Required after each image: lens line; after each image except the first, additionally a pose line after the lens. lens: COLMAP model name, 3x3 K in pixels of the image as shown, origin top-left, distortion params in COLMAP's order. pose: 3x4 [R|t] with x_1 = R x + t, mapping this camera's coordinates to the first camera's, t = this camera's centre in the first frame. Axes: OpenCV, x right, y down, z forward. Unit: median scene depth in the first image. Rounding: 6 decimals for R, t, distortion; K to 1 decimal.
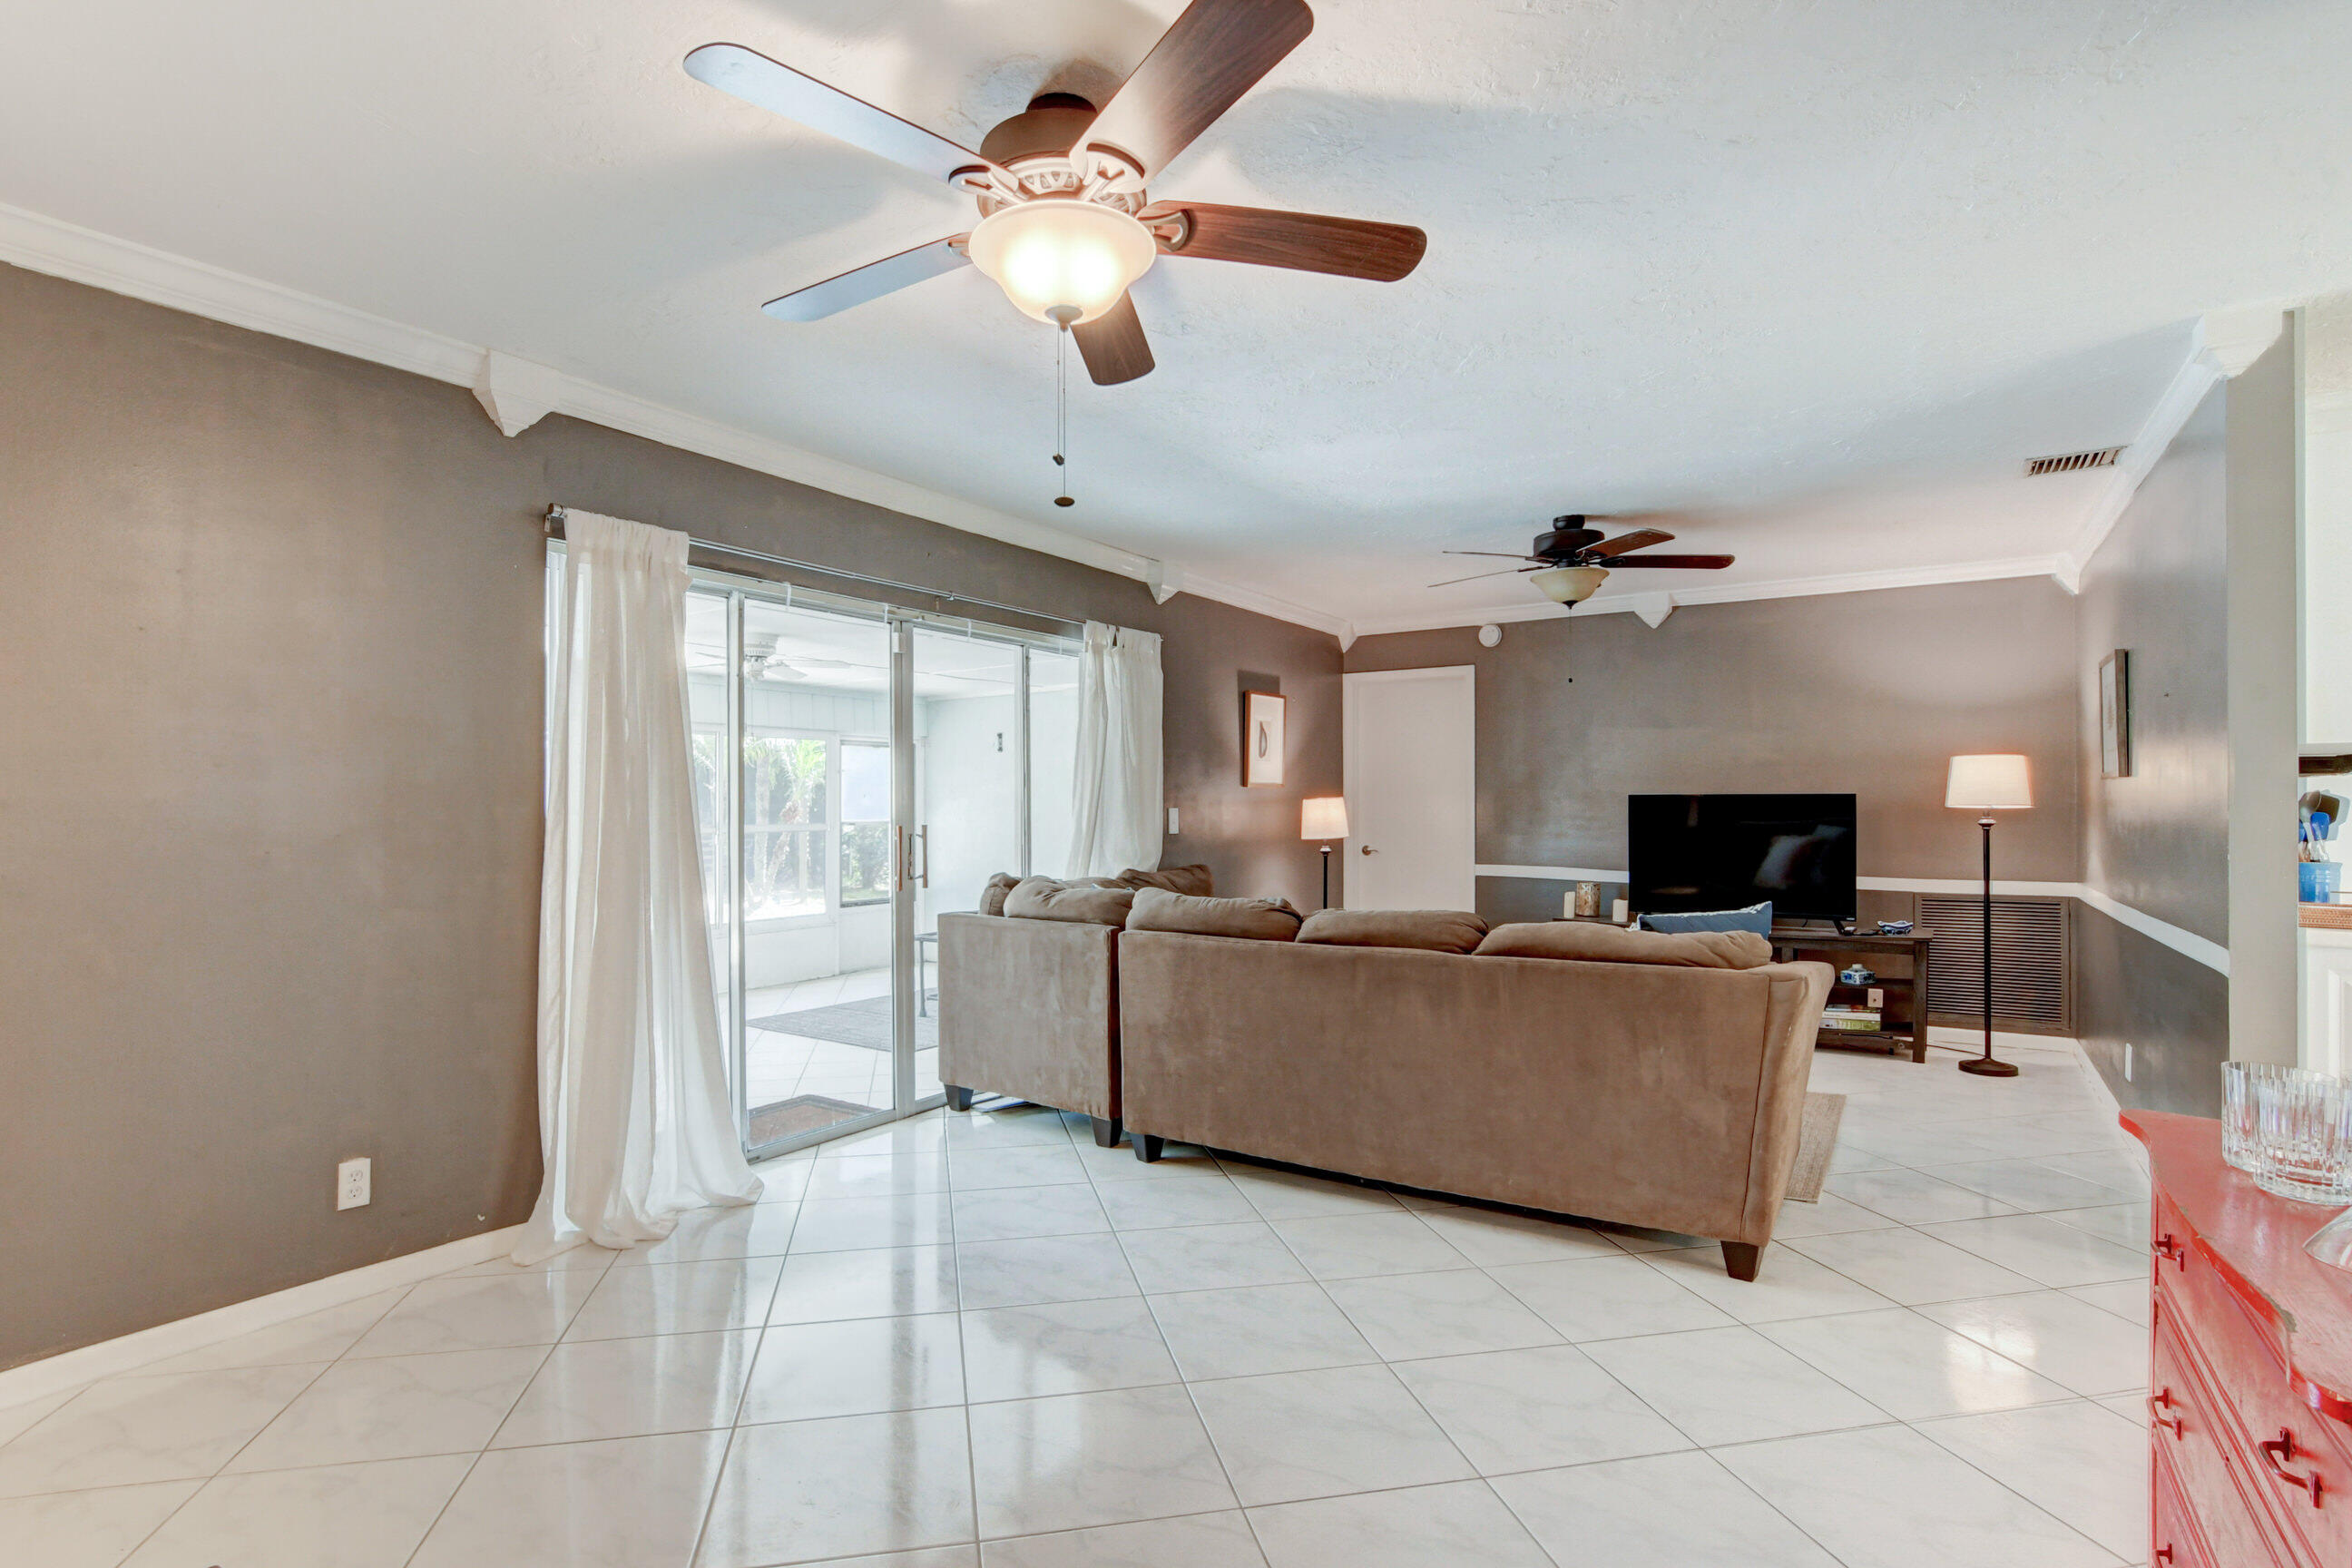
lens RADIAL K [[1150.4, 0, 1172.3], [0, 1150.4, 812.2], [0, 0, 1]] dist [-0.032880, 0.008818]
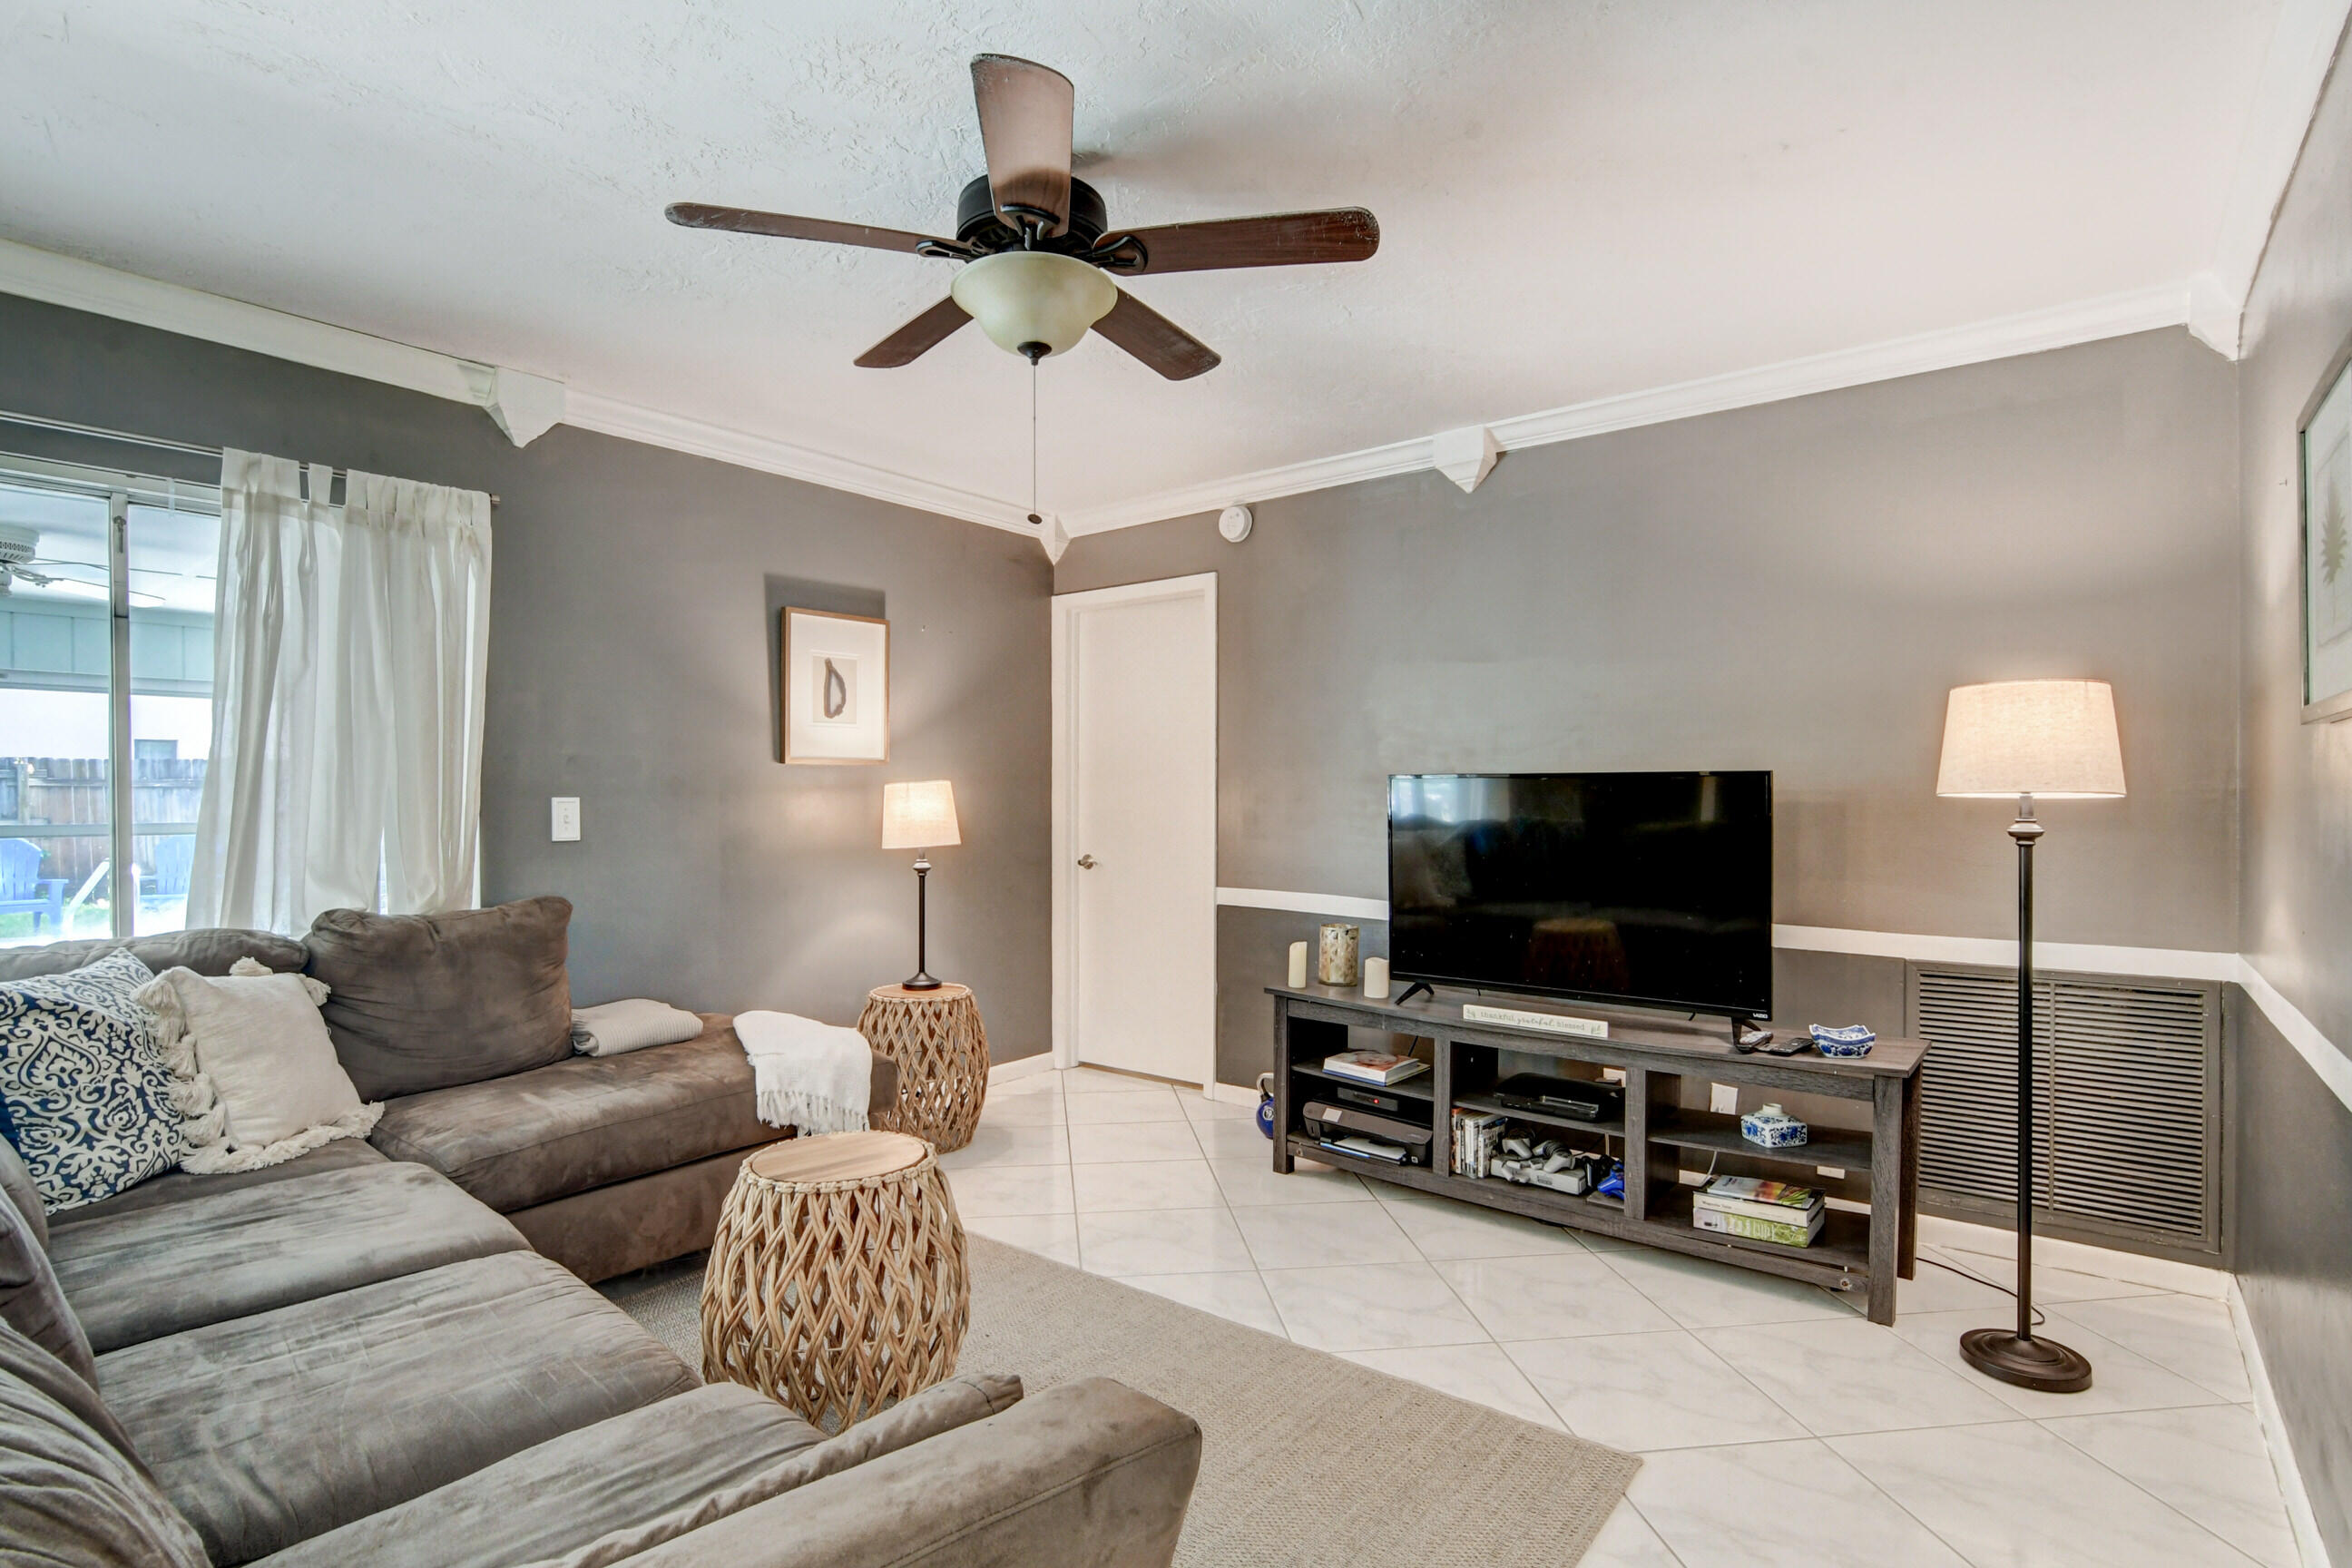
lens RADIAL K [[1150.4, 0, 1187.3], [0, 1150.4, 804.5], [0, 0, 1]] dist [-0.032880, 0.008818]
pose [[0.996673, -0.003307, -0.081437, 0.379005], [0.003085, 0.999991, -0.002848, 0.002392], [0.081446, 0.002587, 0.996674, 0.466503]]
